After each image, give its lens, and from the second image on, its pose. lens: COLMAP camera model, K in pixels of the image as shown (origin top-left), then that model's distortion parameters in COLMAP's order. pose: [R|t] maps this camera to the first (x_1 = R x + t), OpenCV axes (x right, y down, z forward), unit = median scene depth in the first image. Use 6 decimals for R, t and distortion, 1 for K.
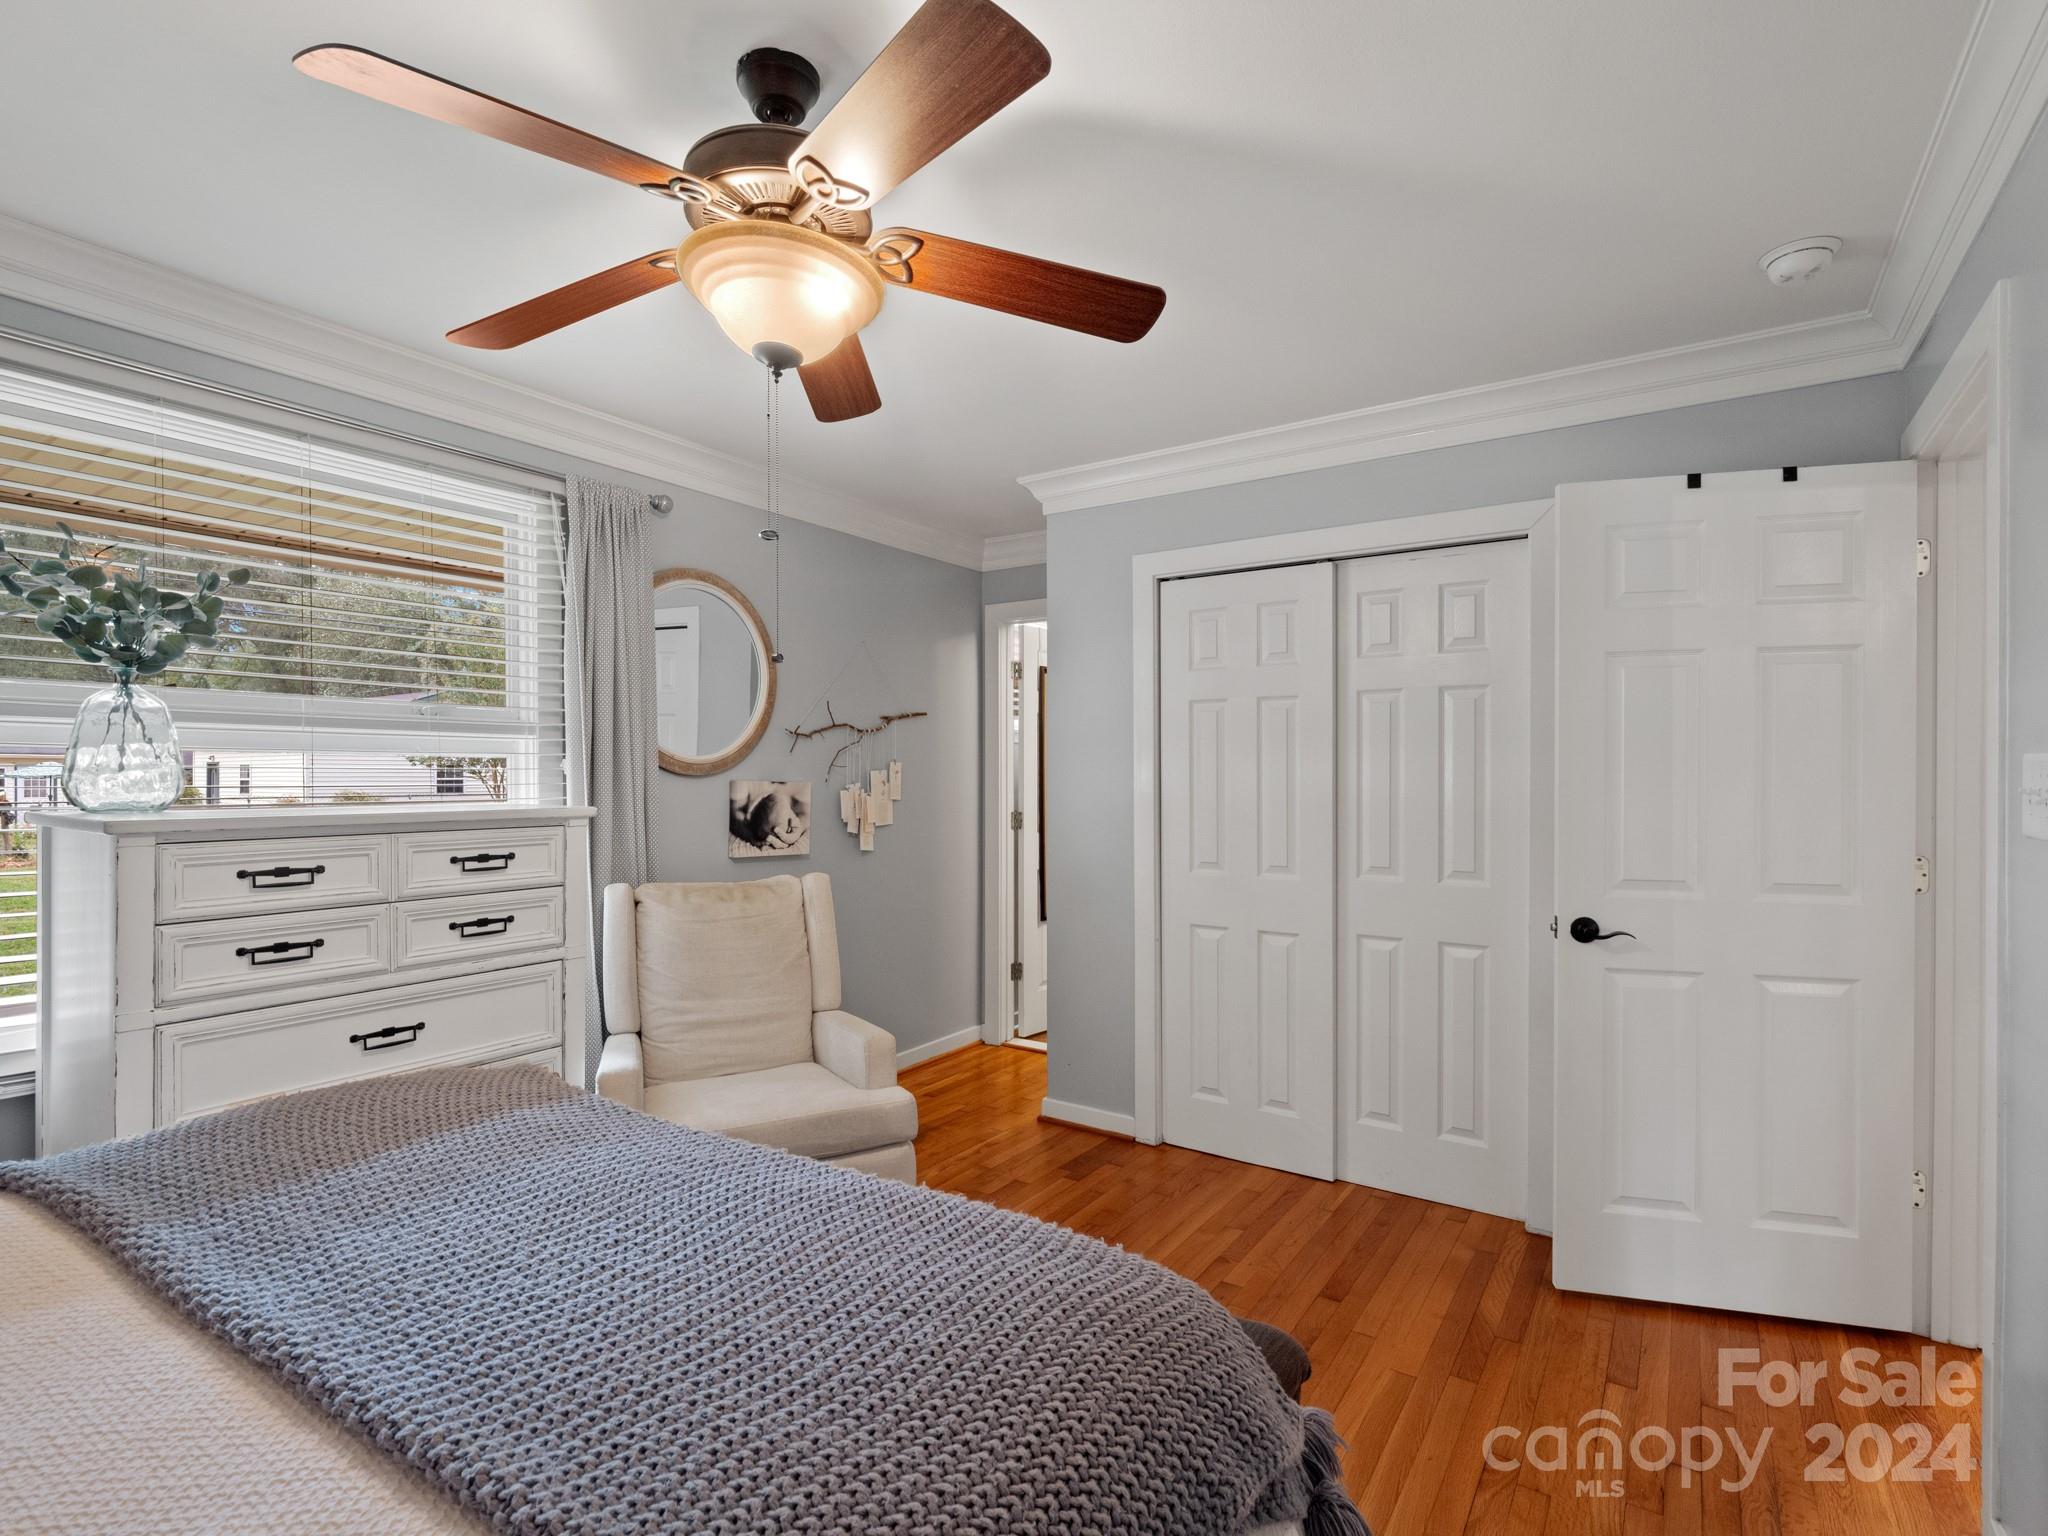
lens RADIAL K [[1005.4, 0, 1023.9], [0, 1005.4, 776.4], [0, 0, 1]] dist [-0.005225, -0.002893]
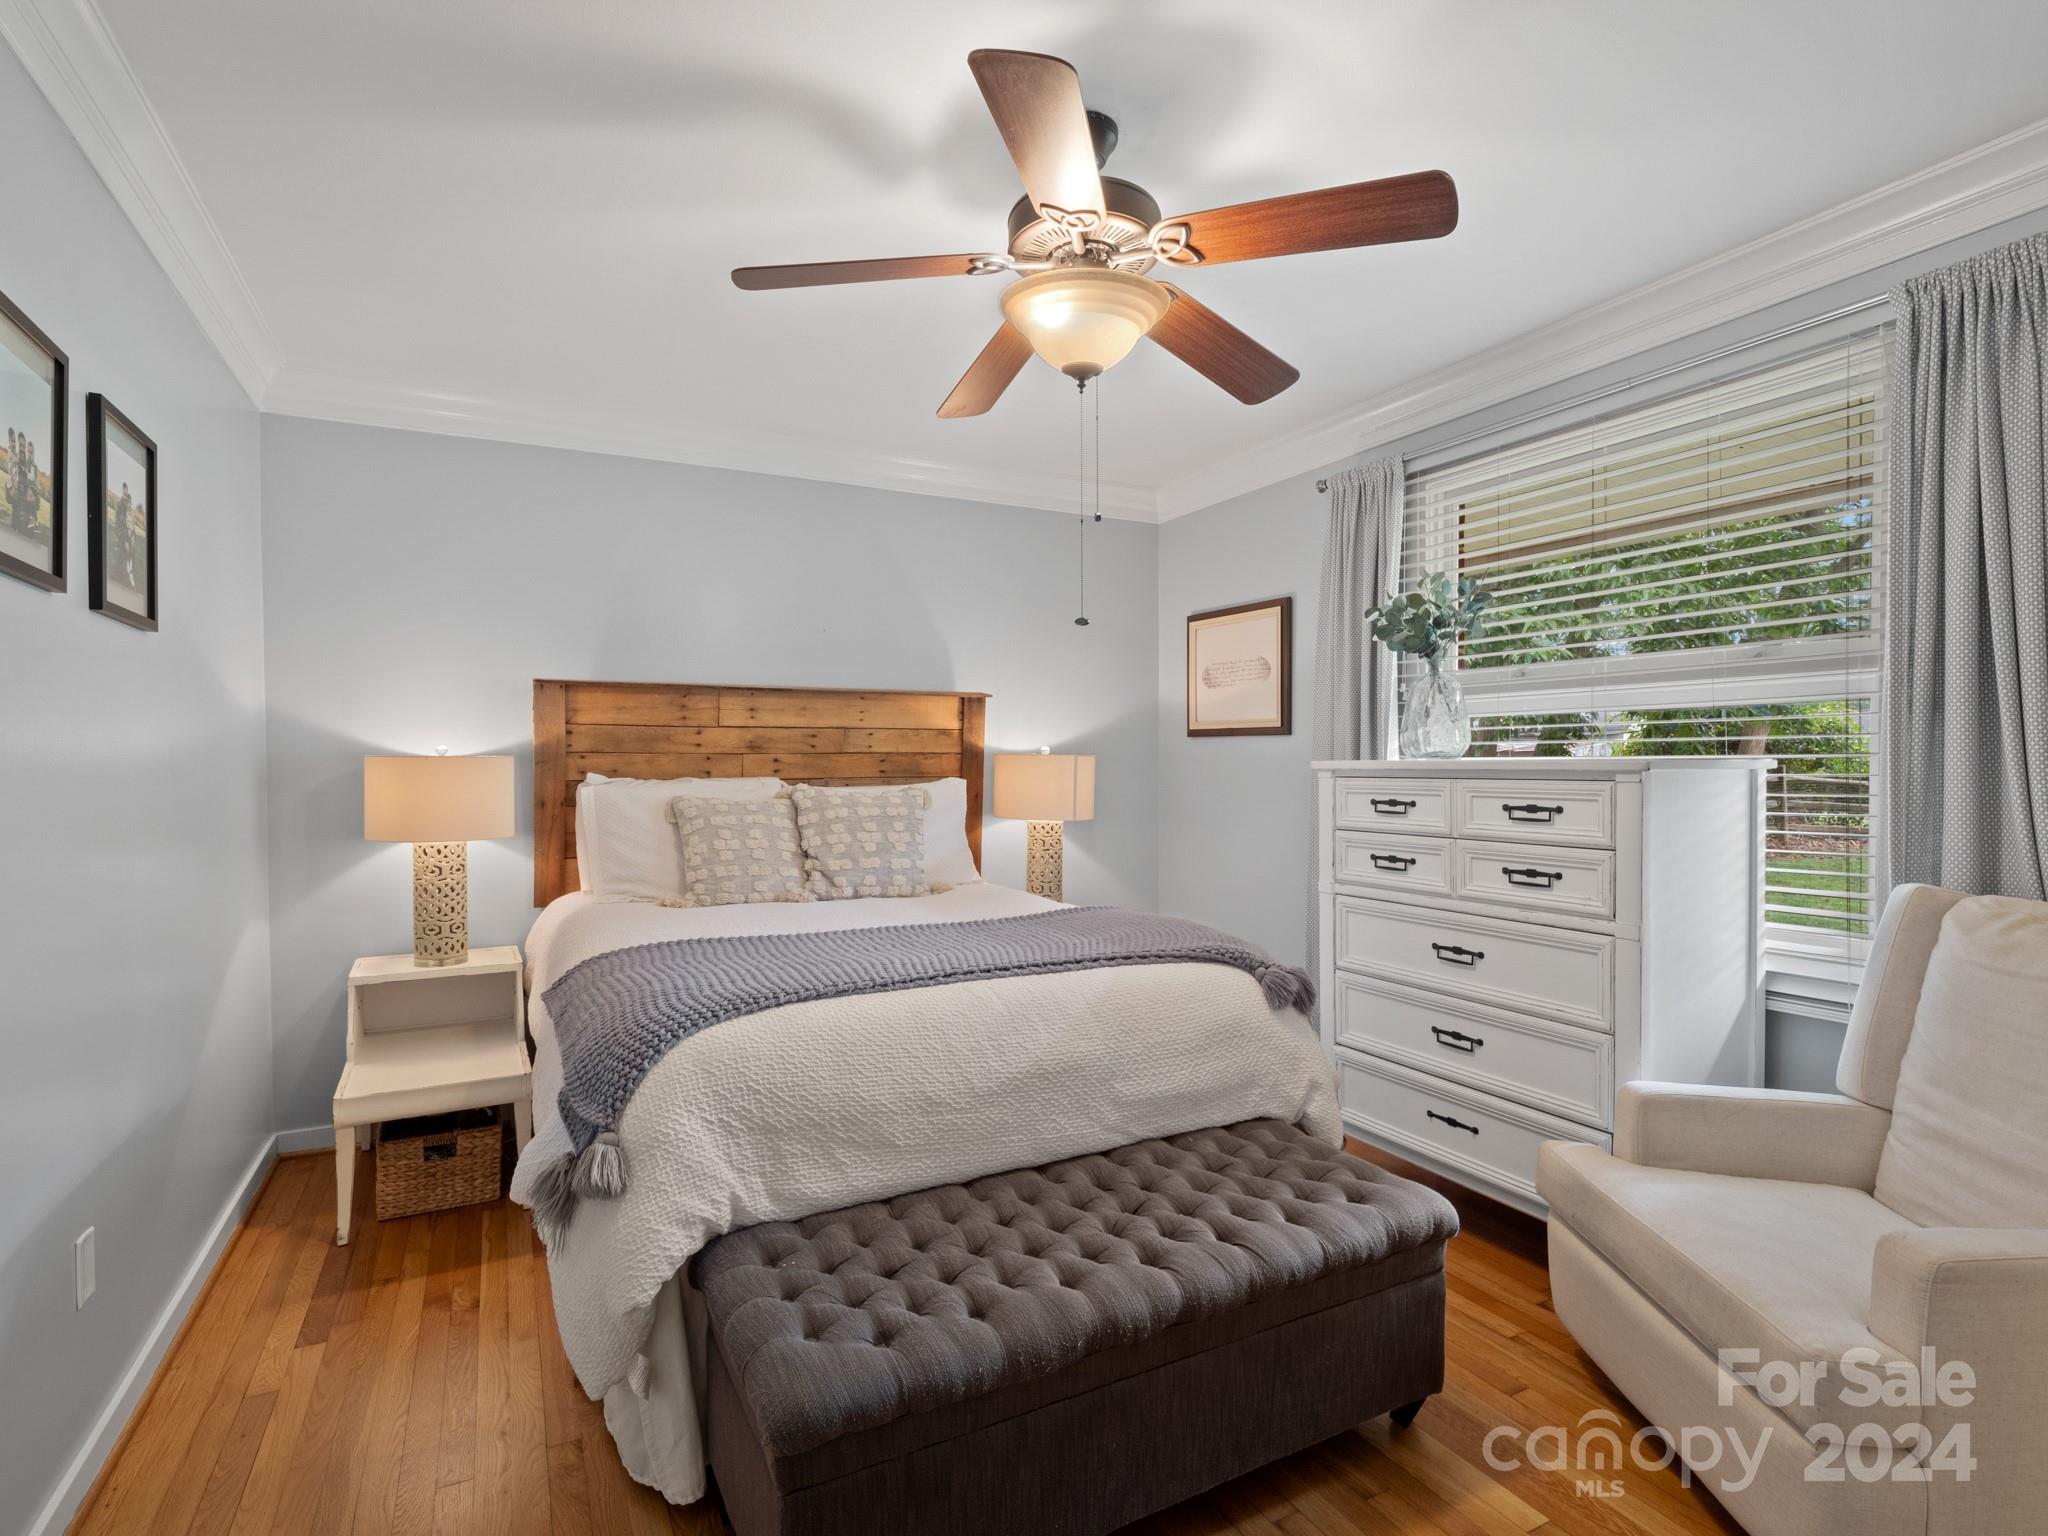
lens RADIAL K [[1005.4, 0, 1024.0], [0, 1005.4, 770.2], [0, 0, 1]] dist [-0.005225, -0.002893]
pose [[-0.477007, 0.006650, -0.878874, 0.591221], [0.001997, 0.999977, 0.006483, 0.036927], [0.878897, 0.001337, -0.477009, 1.061906]]
